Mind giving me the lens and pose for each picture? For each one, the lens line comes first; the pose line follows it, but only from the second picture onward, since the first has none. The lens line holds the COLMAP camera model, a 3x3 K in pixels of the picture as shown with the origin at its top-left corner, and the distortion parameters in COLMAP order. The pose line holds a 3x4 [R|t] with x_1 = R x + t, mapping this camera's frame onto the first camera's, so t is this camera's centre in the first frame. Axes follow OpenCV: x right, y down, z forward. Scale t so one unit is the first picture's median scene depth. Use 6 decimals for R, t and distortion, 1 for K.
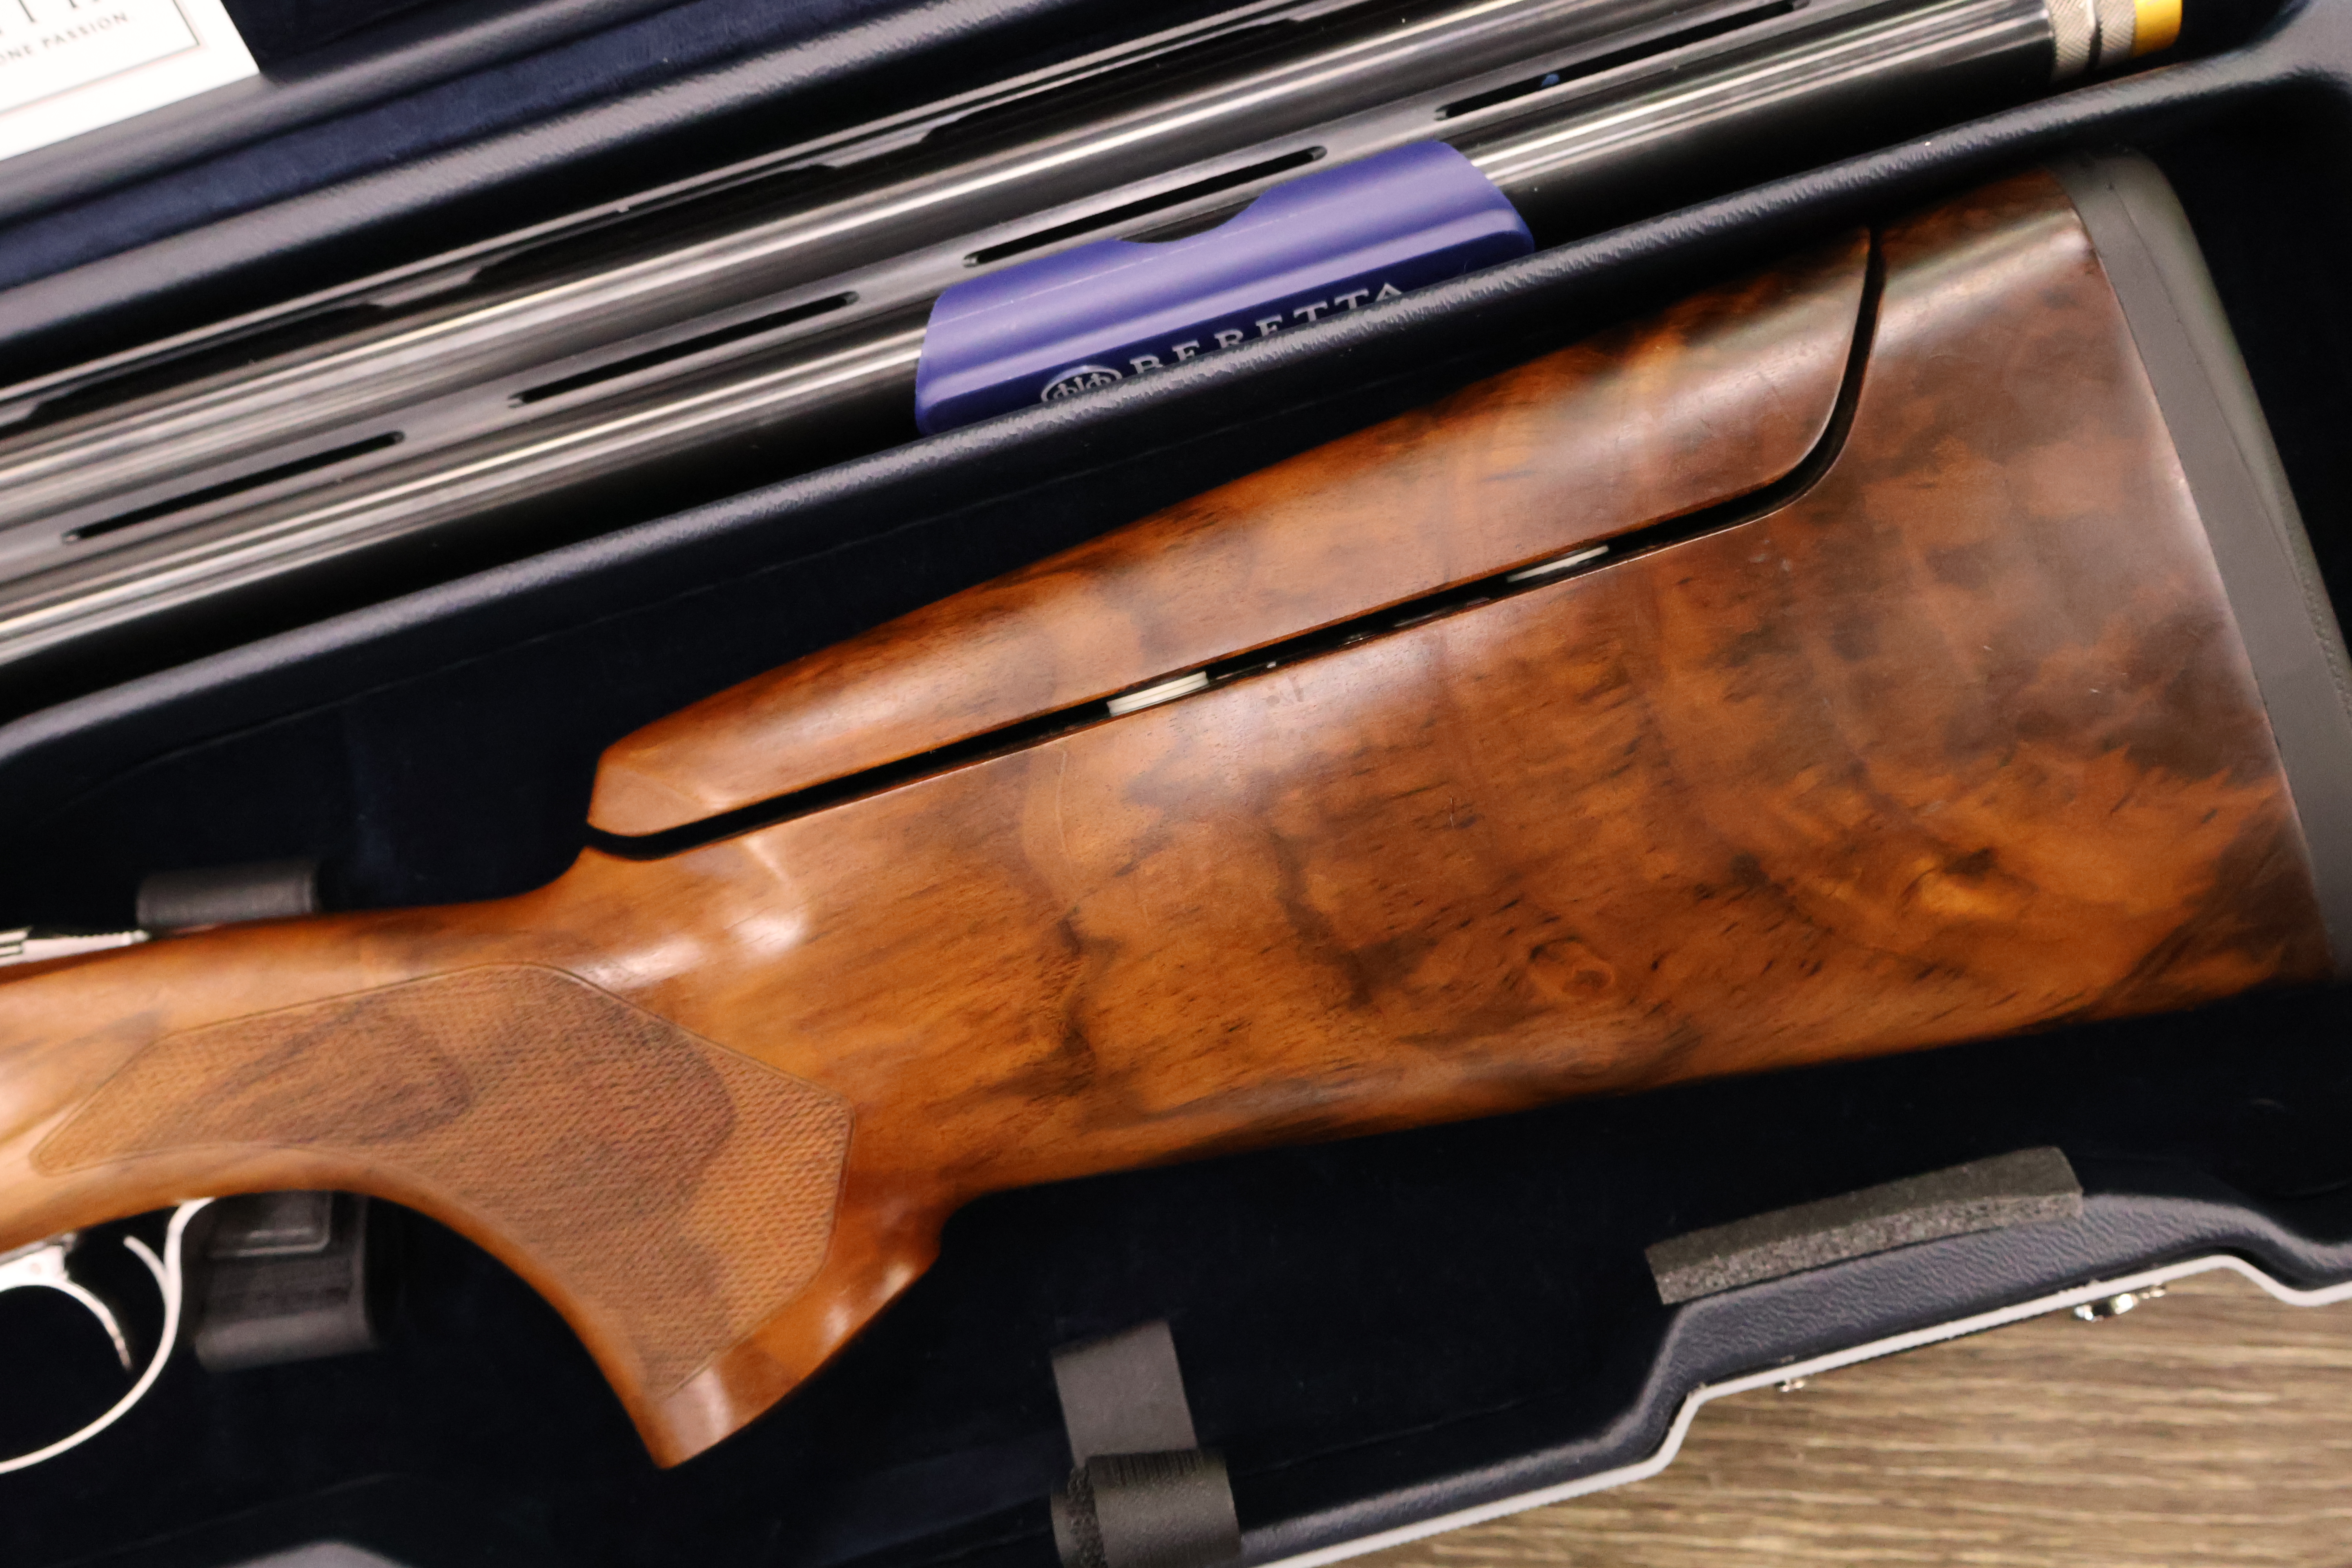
lens RADIAL K [[2632.8, 0, 1182.4], [0, 2632.8, 804.2], [0, 0, 1]] dist [0.012358, 0.000000]
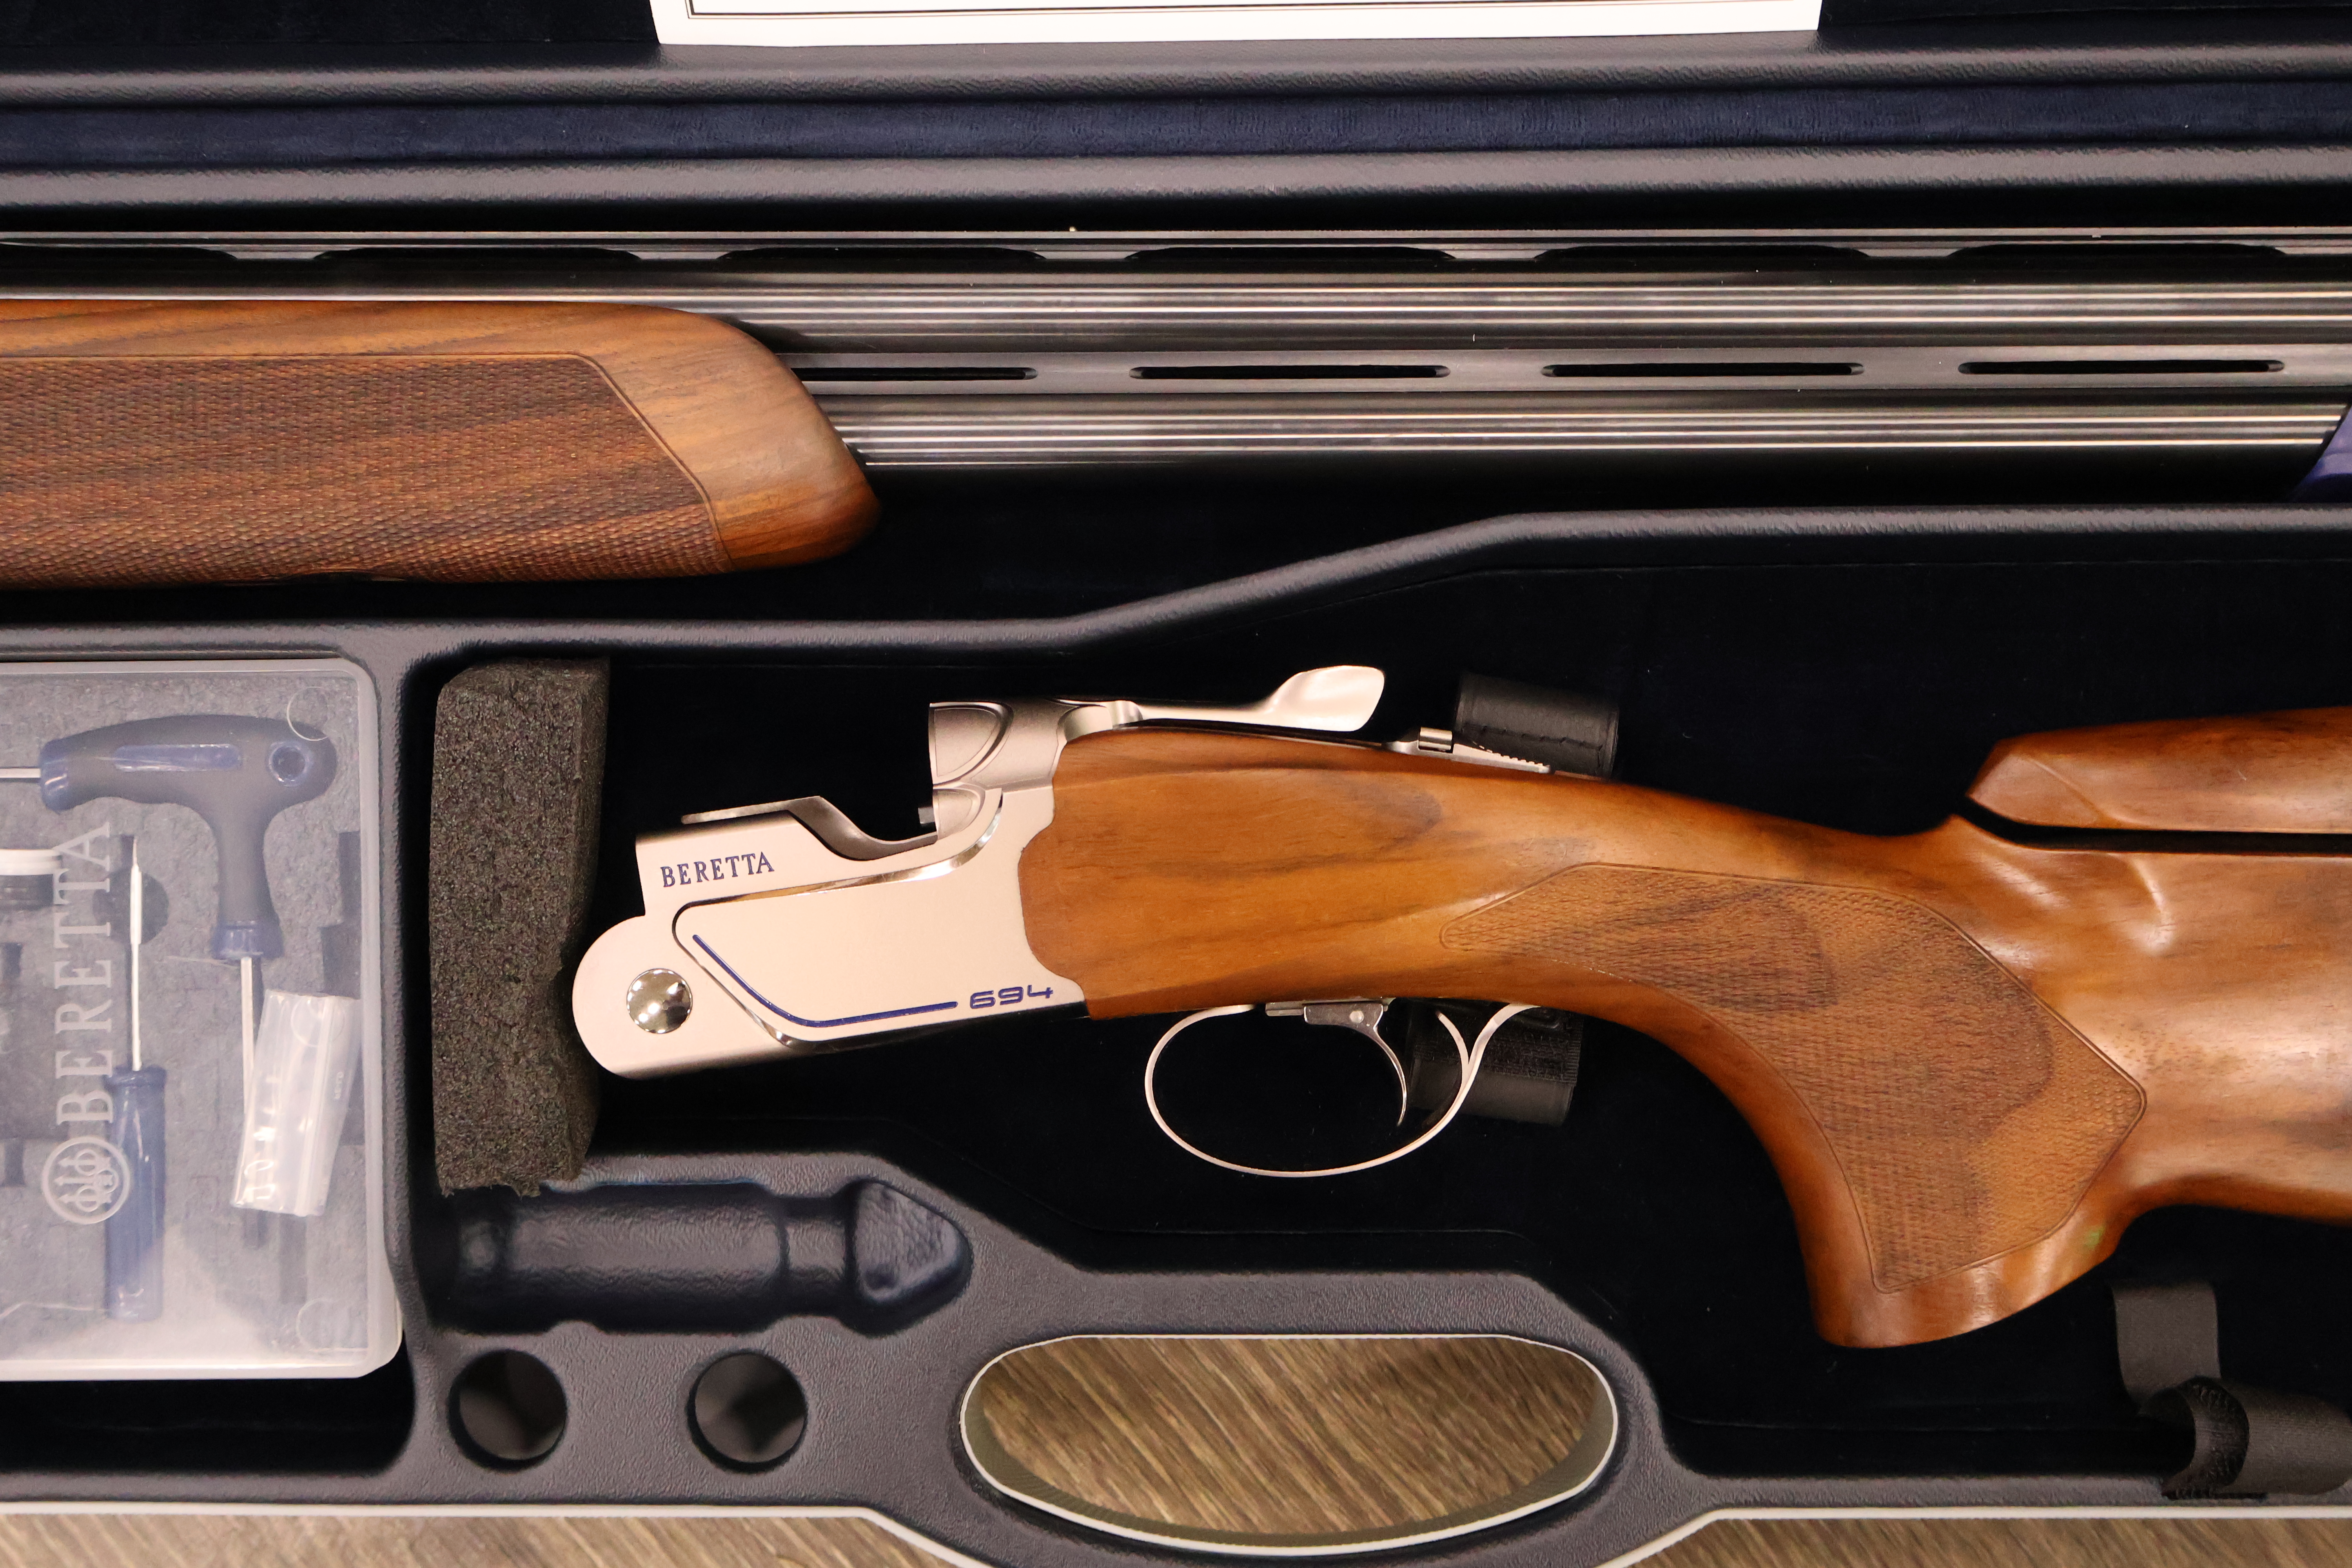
lens RADIAL K [[2632.8, 0, 1184.4], [0, 2632.8, 793.6], [0, 0, 1]] dist [0.012358, 0.000000]
pose [[0.950461, 0.303707, 0.066225, -0.656612], [-0.303845, 0.952686, -0.008224, 0.125239], [-0.065590, -0.012305, 0.997771, -0.138964]]
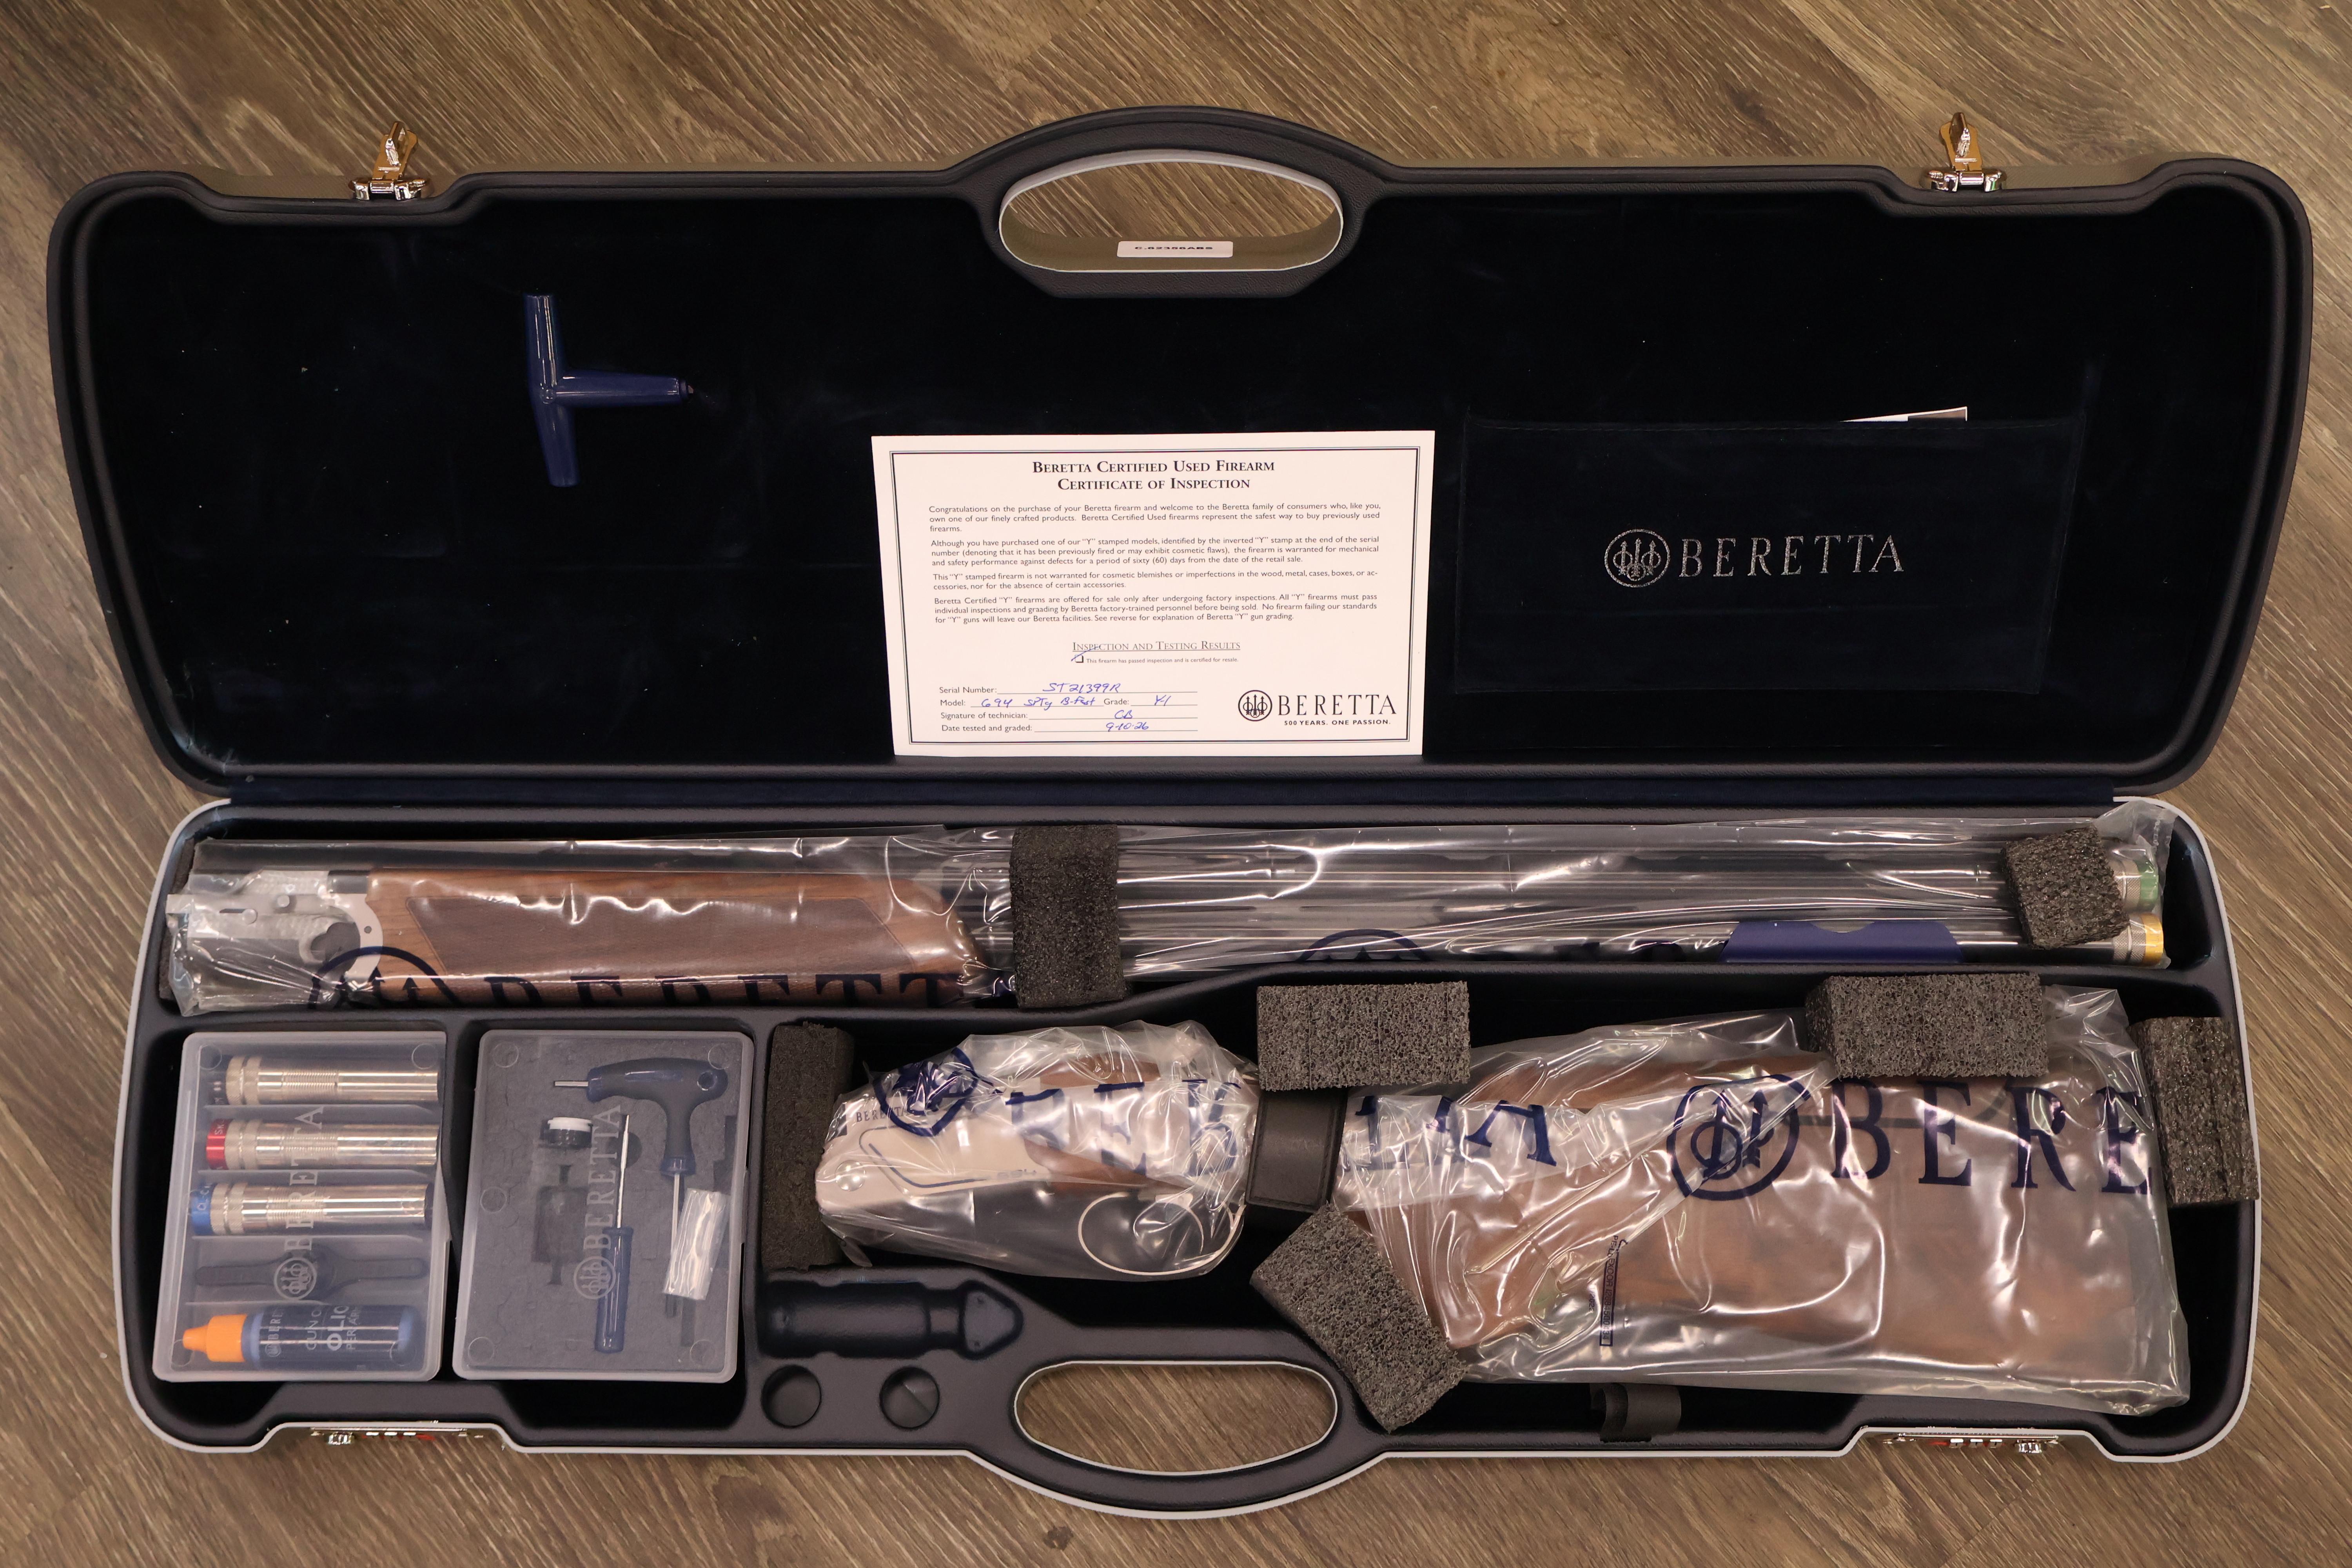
lens RADIAL K [[2632.8, 0, 1188.5], [0, 2632.8, 767.4], [0, 0, 1]] dist [0.012358, 0.000000]
pose [[0.946466, 0.321921, -0.023855, -0.562303], [-0.315426, 0.906599, -0.280329, 0.527708], [-0.068616, 0.272847, 0.959607, -1.490216]]
